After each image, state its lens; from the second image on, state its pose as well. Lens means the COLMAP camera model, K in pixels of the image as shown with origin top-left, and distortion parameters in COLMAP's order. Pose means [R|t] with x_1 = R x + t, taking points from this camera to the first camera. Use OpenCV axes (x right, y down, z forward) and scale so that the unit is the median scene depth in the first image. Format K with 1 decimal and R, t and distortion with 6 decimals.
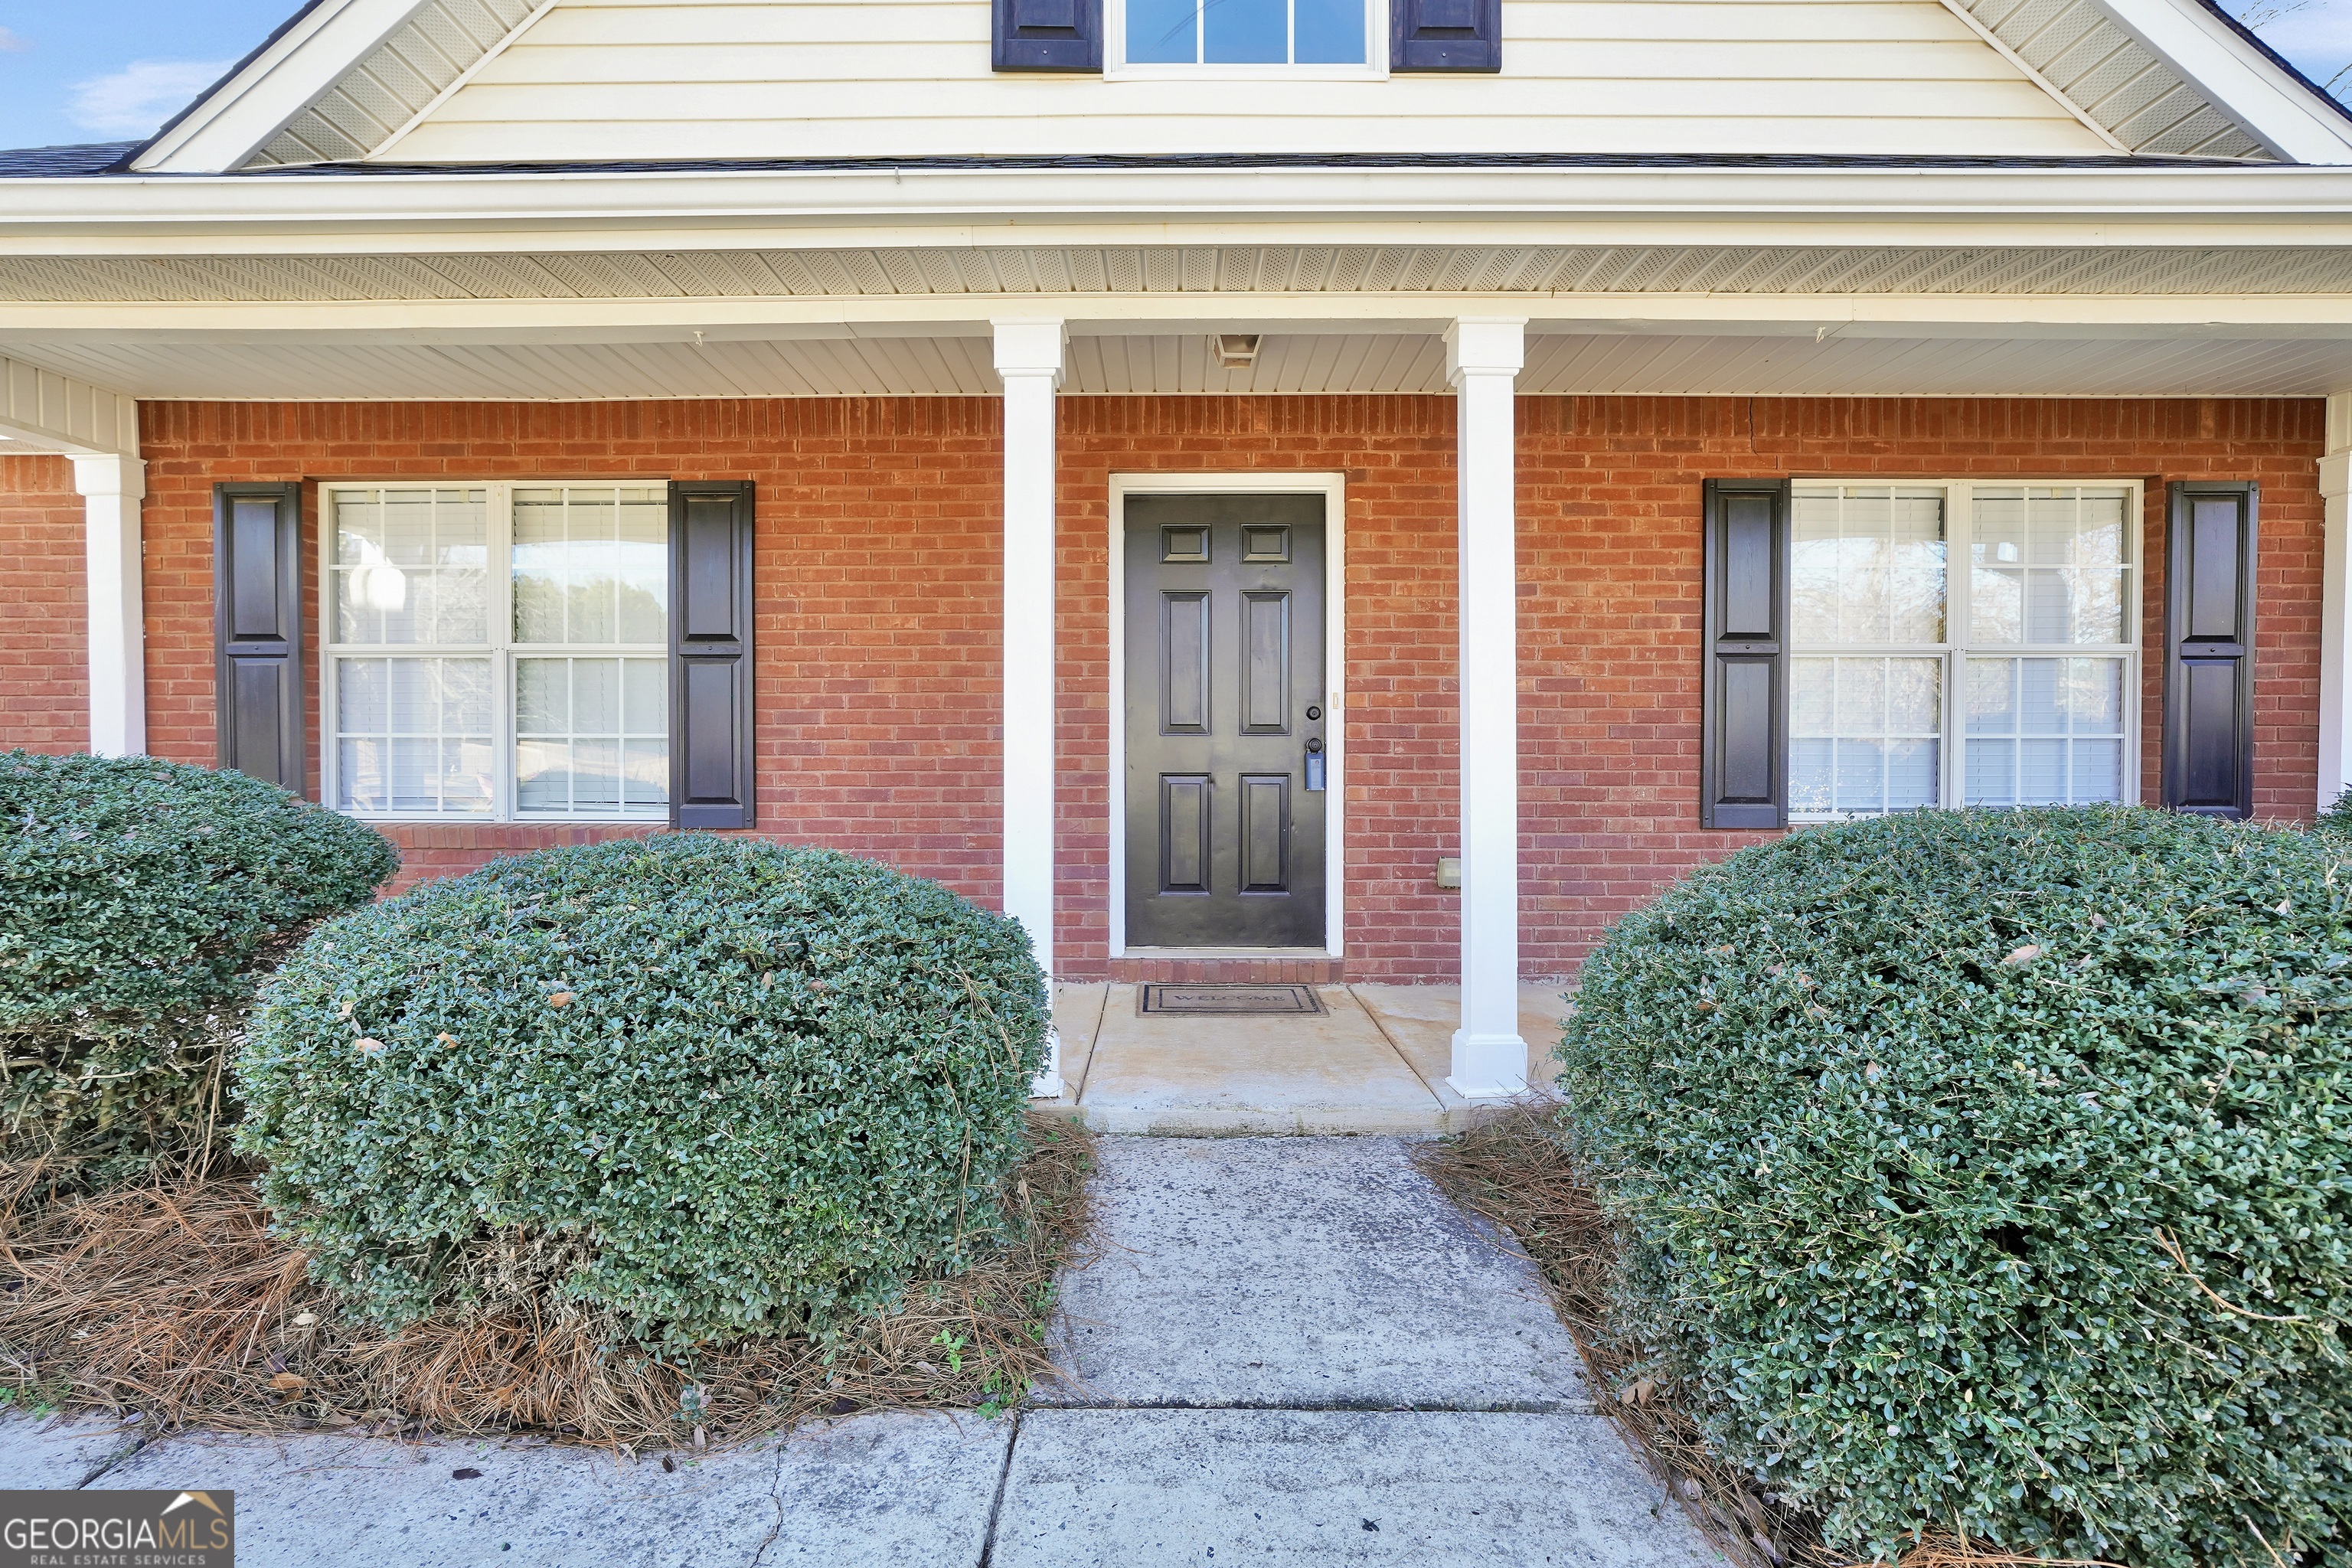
lens RADIAL K [[1081.1, 0, 1173.2], [0, 1081.1, 771.9], [0, 0, 1]] dist [-0.015250, 0.005179]
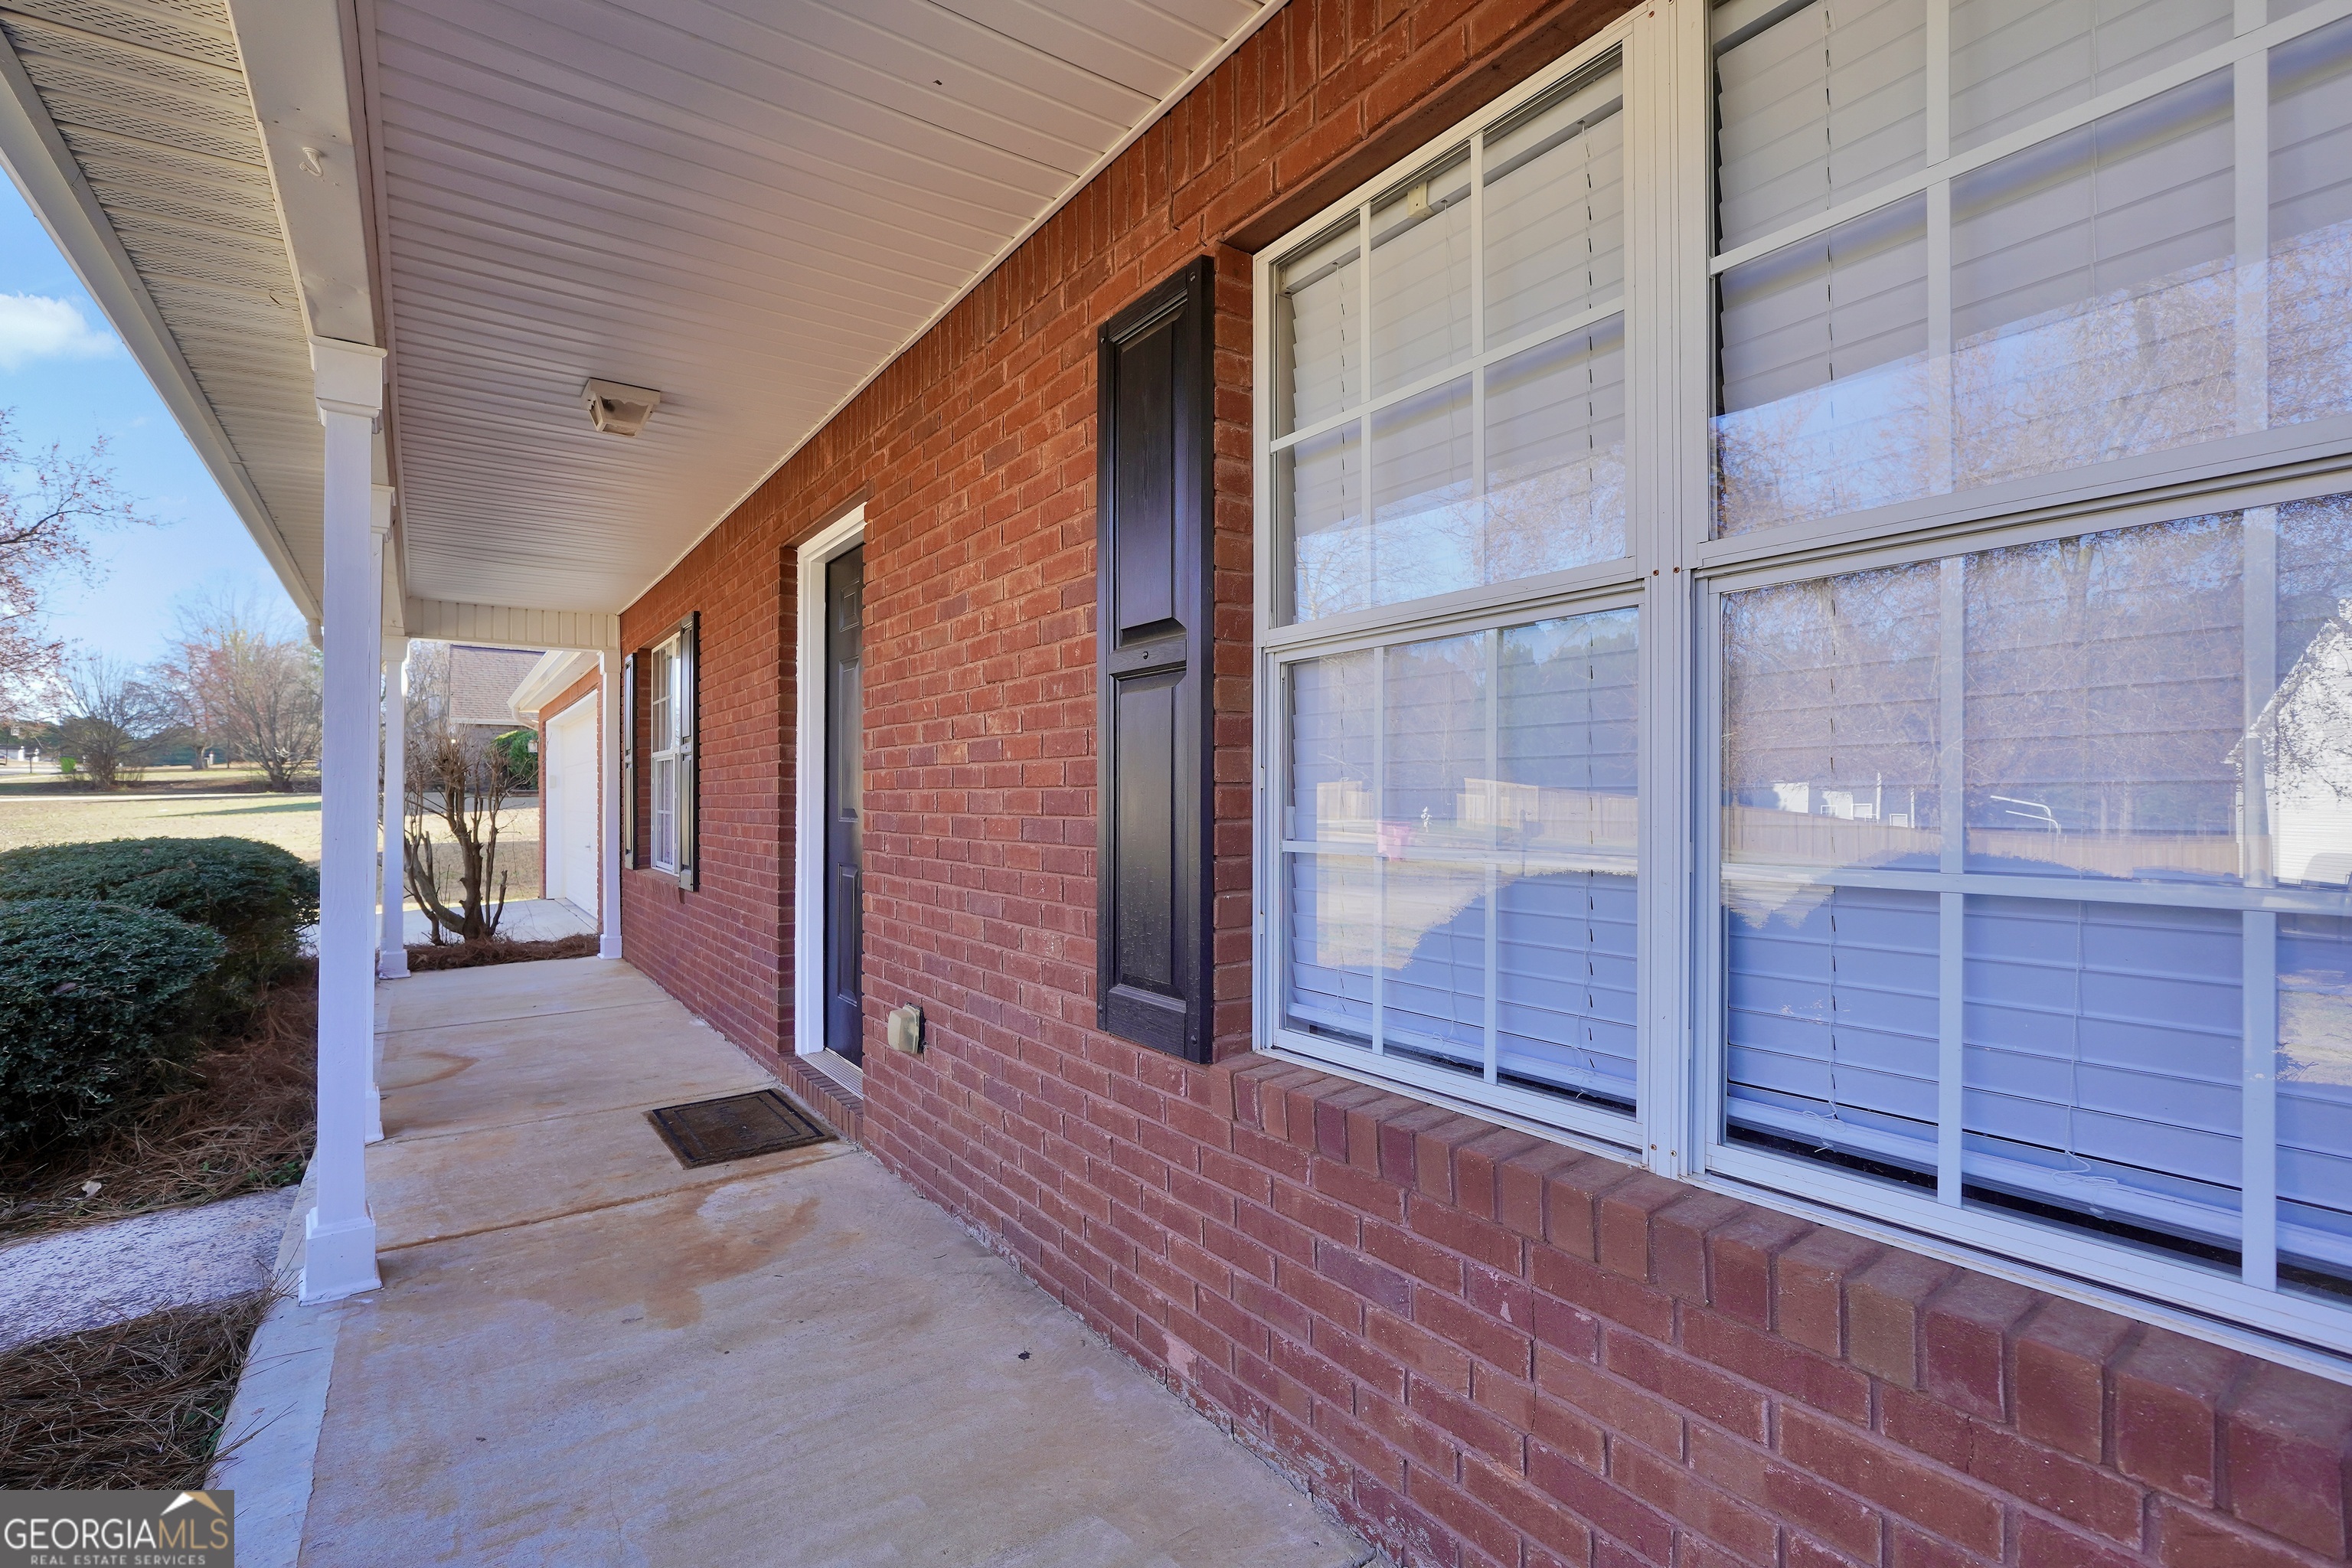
lens RADIAL K [[1081.1, 0, 1172.9], [0, 1081.1, 792.7], [0, 0, 1]] dist [-0.015250, 0.005179]
pose [[0.564405, -0.005521, -0.825480, 0.923636], [-0.016629, 0.999699, -0.018056, -0.047796], [0.825330, 0.023918, 0.564143, 0.744365]]
